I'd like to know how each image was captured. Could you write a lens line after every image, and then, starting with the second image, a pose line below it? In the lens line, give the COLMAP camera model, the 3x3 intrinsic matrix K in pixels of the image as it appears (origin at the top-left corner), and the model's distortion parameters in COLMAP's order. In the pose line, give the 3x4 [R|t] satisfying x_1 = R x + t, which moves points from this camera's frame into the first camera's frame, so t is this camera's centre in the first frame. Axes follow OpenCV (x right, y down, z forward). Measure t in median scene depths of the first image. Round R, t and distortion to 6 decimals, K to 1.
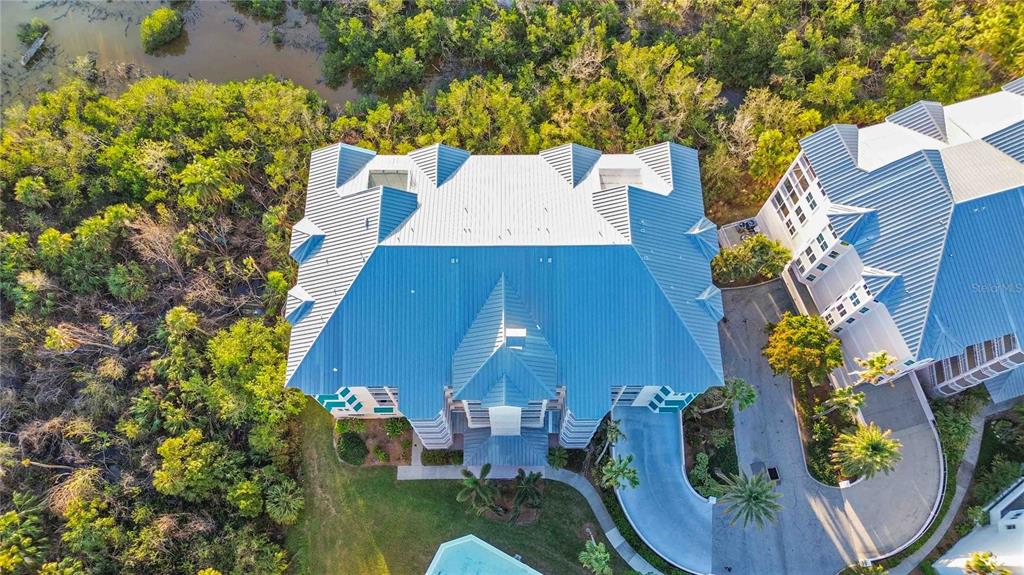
lens RADIAL K [[723.1, 0, 506.2], [0, 723.1, 283.4], [0, 0, 1]] dist [0.062722, -0.055277]
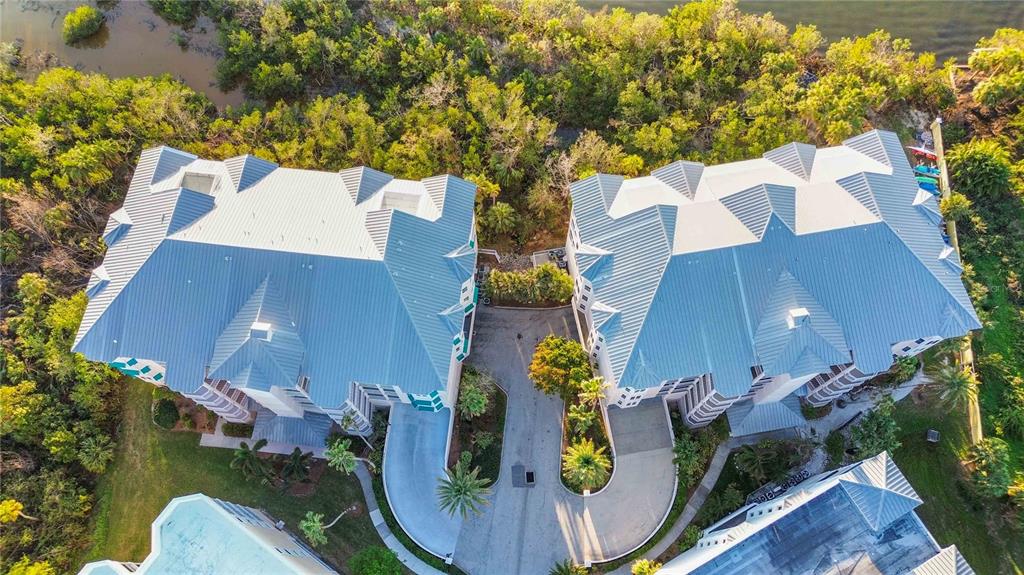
lens RADIAL K [[723.1, 0, 506.2], [0, 723.1, 283.4], [0, 0, 1]] dist [0.062722, -0.055277]
pose [[0.993265, 0.105424, -0.048067, 0.353166], [-0.105317, 0.994427, 0.004743, -0.036617], [0.048299, 0.000351, 0.998833, -0.114772]]
